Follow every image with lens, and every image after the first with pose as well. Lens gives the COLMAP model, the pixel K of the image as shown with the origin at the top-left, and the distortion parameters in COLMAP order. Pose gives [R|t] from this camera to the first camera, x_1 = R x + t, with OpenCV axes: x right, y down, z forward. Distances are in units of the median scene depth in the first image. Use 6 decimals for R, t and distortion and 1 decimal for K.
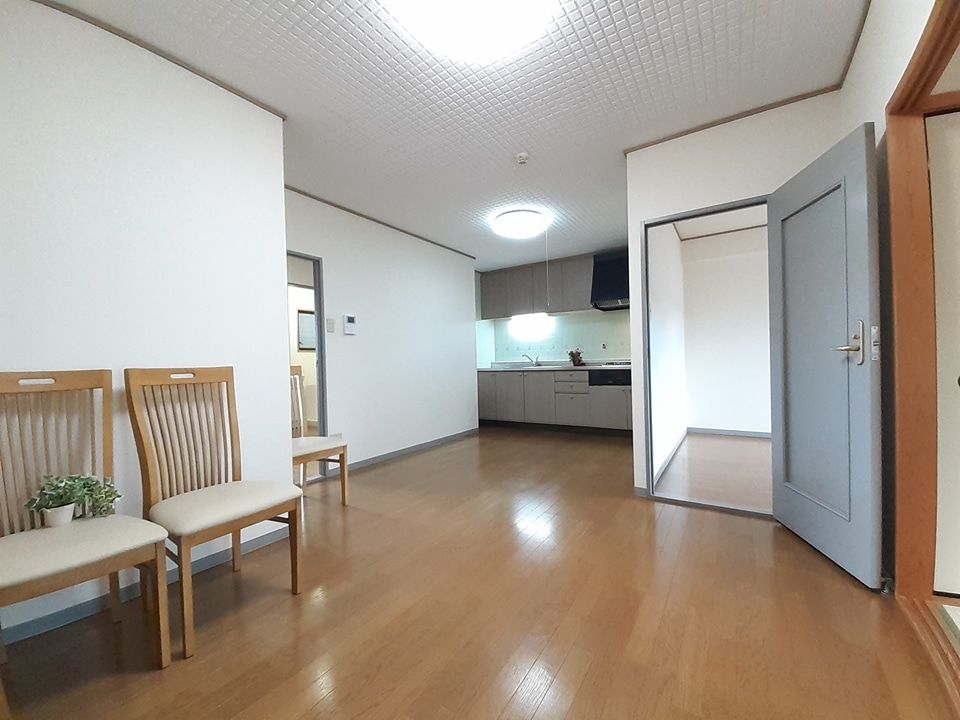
lens RADIAL K [[382.2, 0, 487.6], [0, 382.2, 364.9], [0, 0, 1]] dist [0.015501, -0.016736]
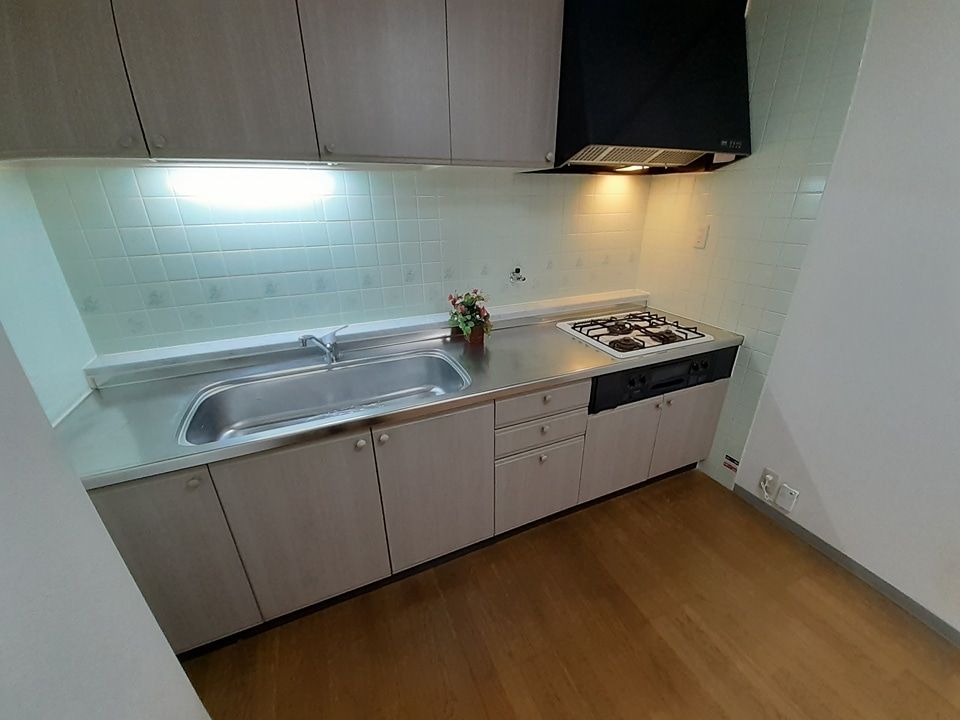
lens RADIAL K [[382.2, 0, 487.6], [0, 382.2, 364.9], [0, 0, 1]] dist [0.015501, -0.016736]
pose [[0.532584, -0.307417, 0.788574, -0.044907], [-0.006014, 0.930307, 0.366732, -0.108488], [-0.846356, -0.200058, 0.493618, 0.834090]]
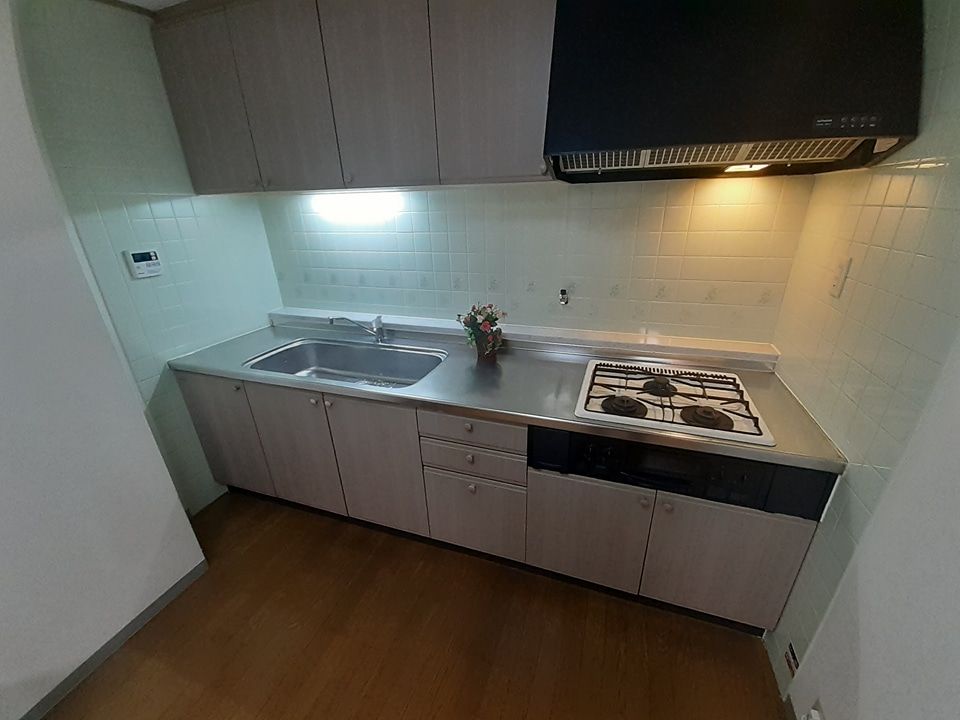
lens RADIAL K [[387.3, 0, 492.5], [0, 387.3, 370.9], [0, 0, 1]] dist [0.002515, -0.016185]
pose [[0.969683, -0.080065, 0.230878, 0.158843], [-0.011947, 0.928139, 0.372042, -0.118790], [-0.244074, -0.363521, 0.899044, 0.692765]]
